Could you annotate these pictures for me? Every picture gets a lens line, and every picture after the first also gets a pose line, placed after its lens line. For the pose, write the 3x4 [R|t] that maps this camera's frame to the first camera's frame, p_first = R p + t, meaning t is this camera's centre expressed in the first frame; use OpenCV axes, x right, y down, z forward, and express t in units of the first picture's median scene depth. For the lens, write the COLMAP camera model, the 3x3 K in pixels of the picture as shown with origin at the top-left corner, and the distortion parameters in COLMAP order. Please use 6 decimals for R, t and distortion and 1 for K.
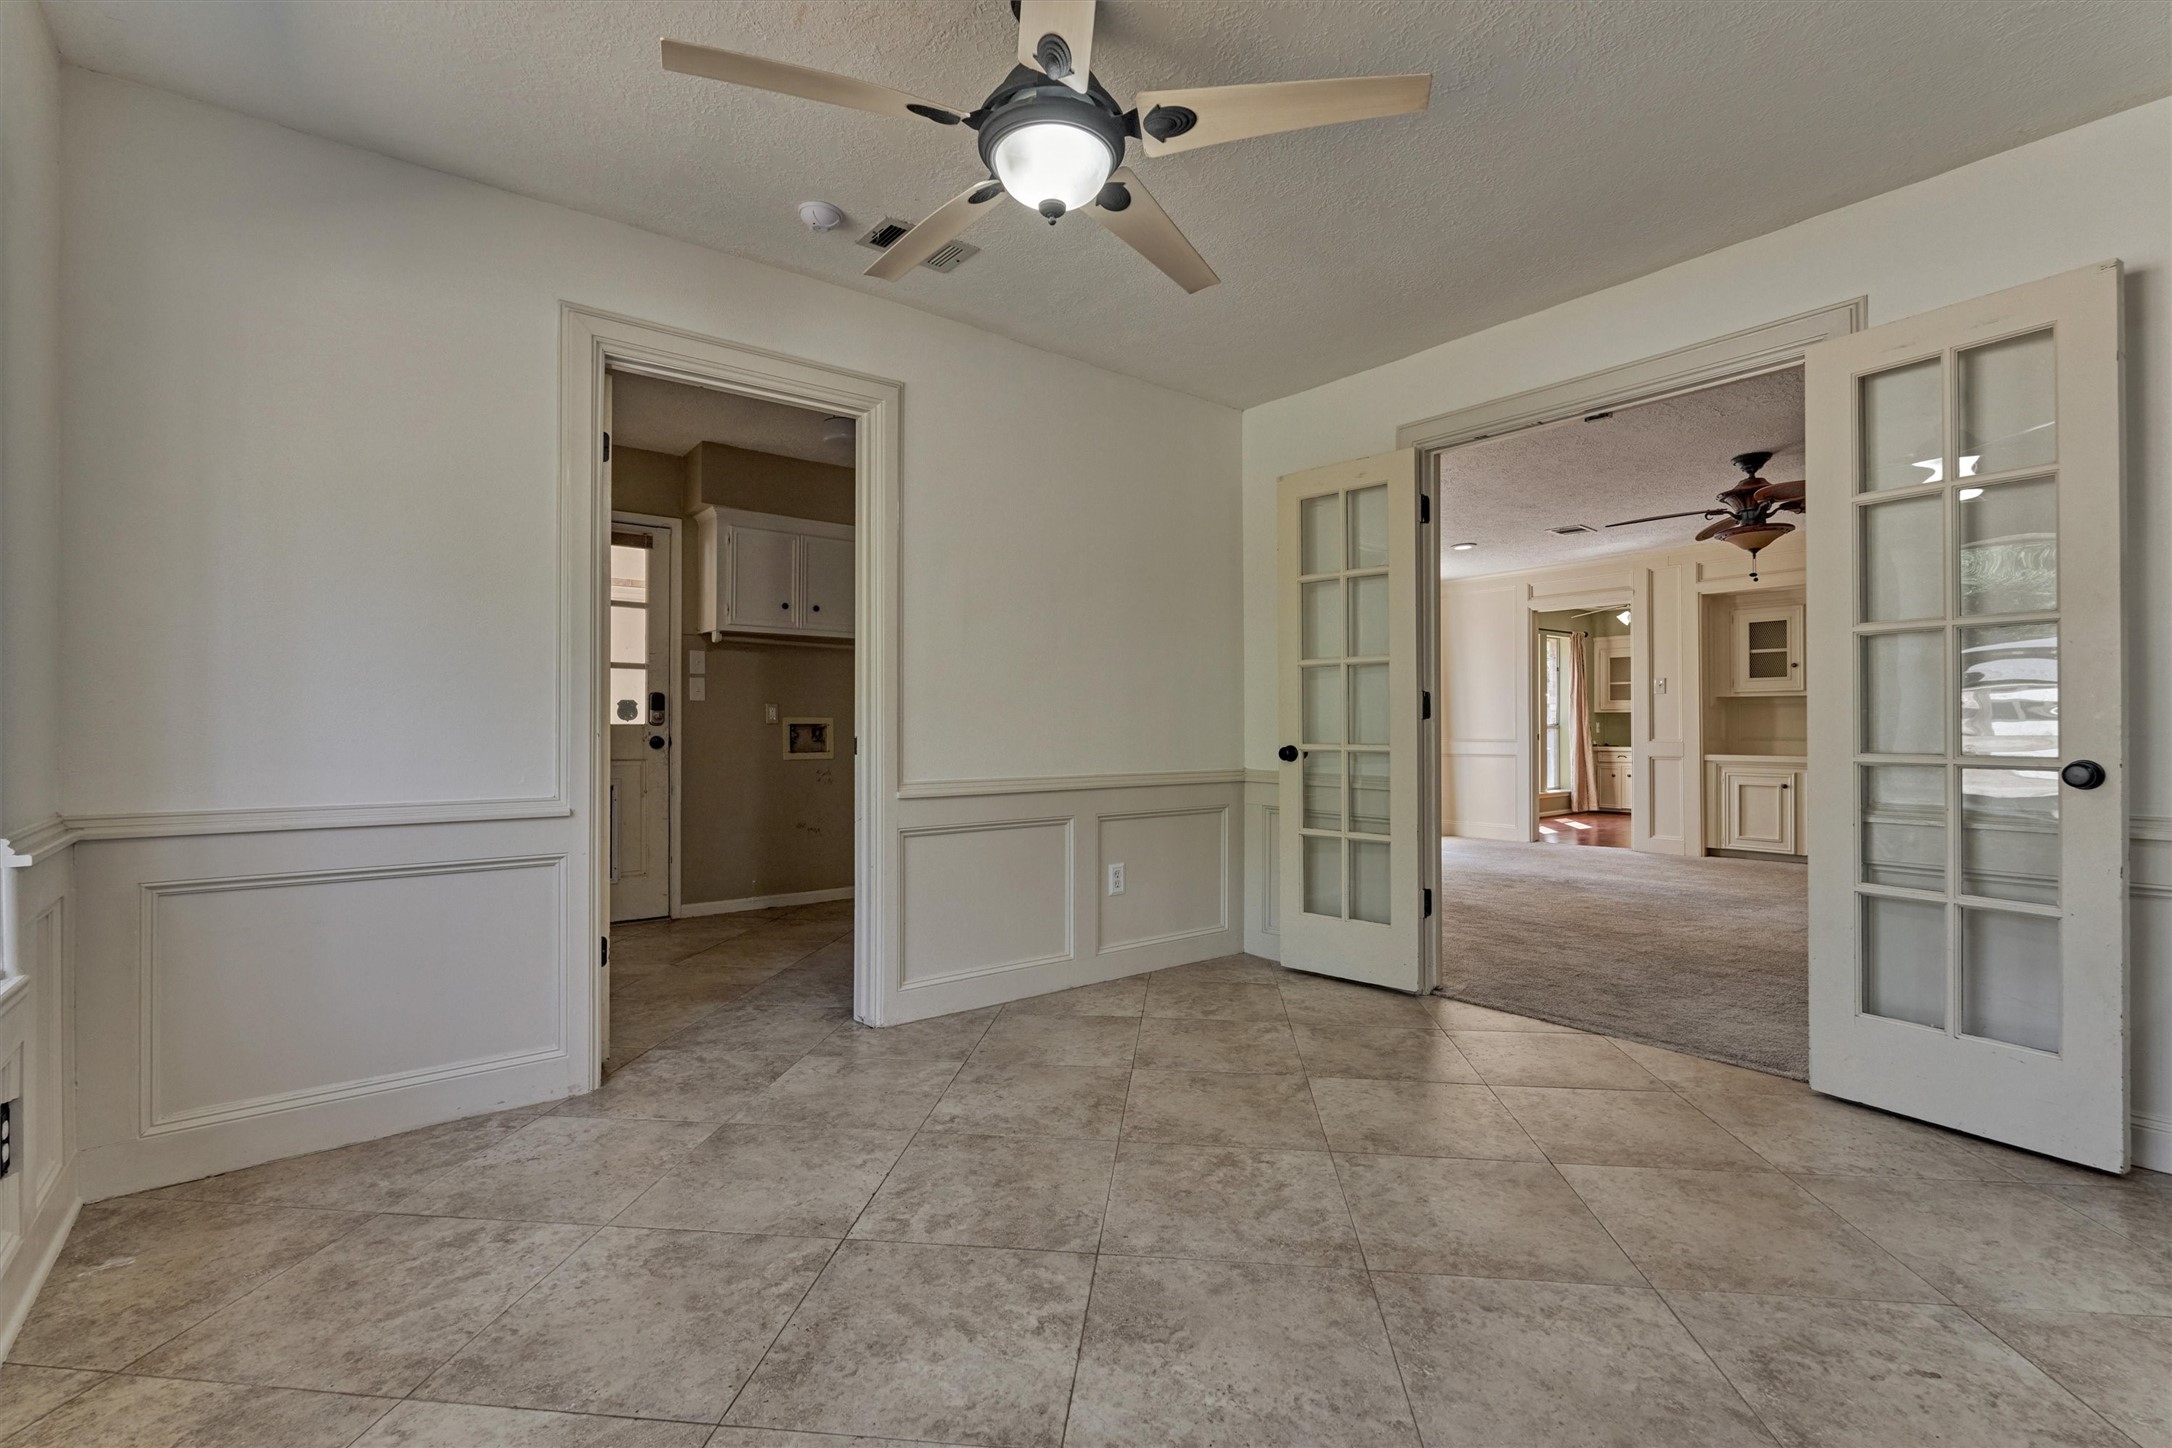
lens RADIAL K [[946.5, 0, 1092.2], [0, 946.5, 732.7], [0, 0, 1]] dist [-0.007047, -0.000460]
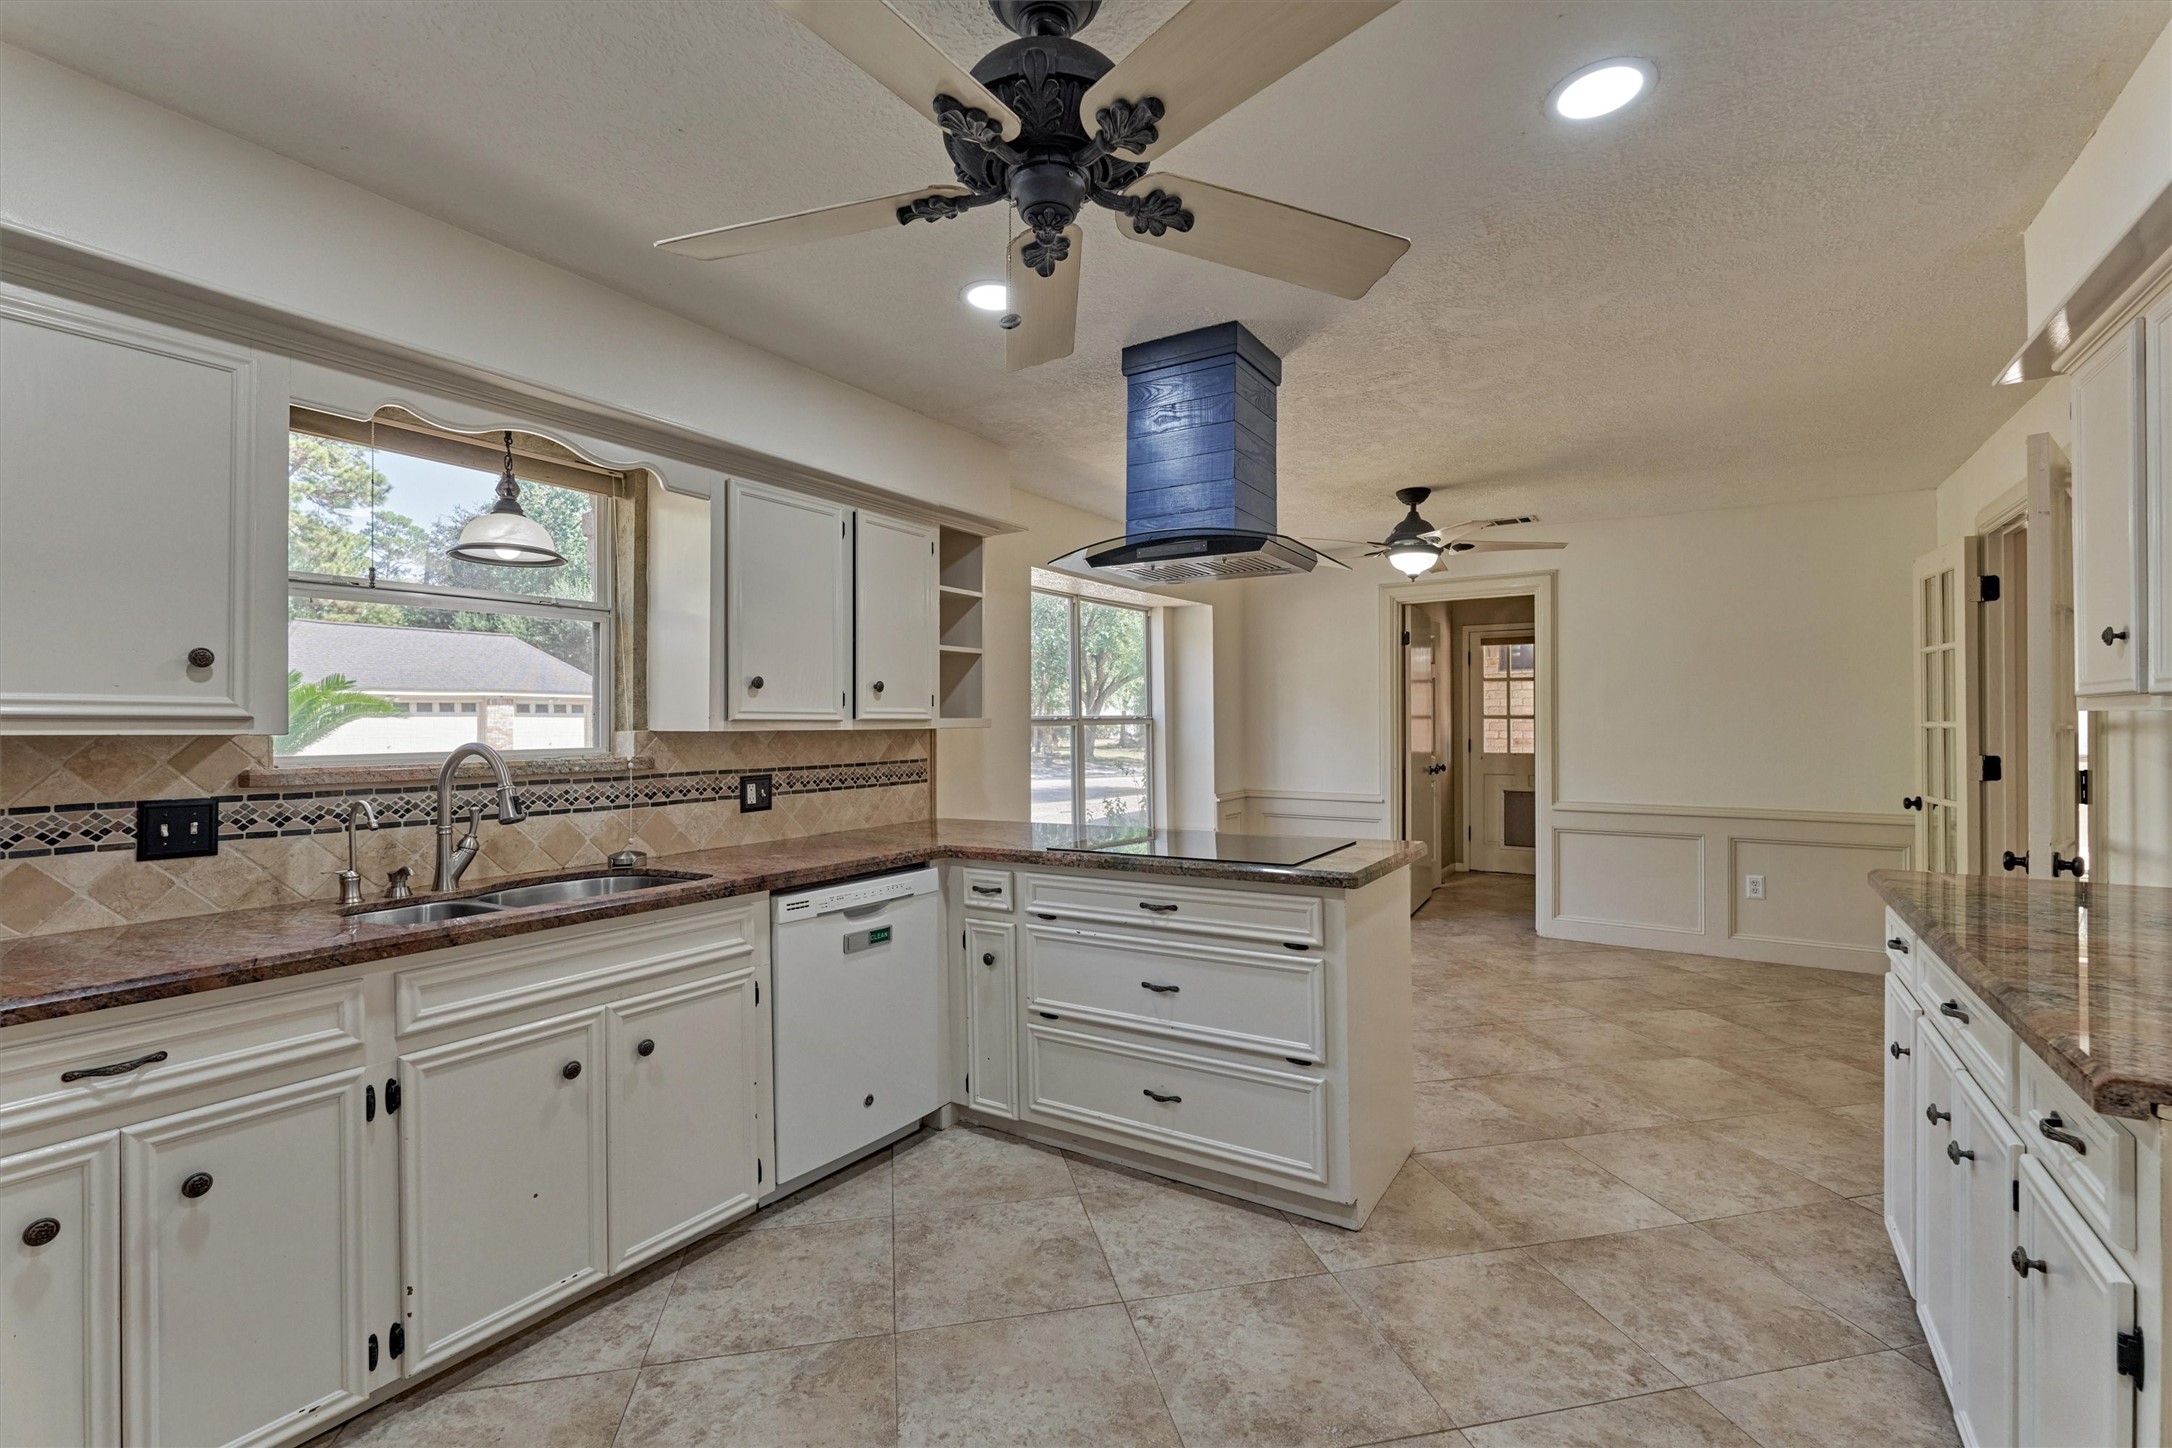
lens RADIAL K [[946.5, 0, 1089.3], [0, 946.5, 718.4], [0, 0, 1]] dist [-0.007047, -0.000460]
pose [[0.318788, -0.005777, -0.947808, 1.340966], [-0.001389, 0.999978, -0.006562, -0.096472], [0.947825, 0.003408, 0.318773, -0.412191]]
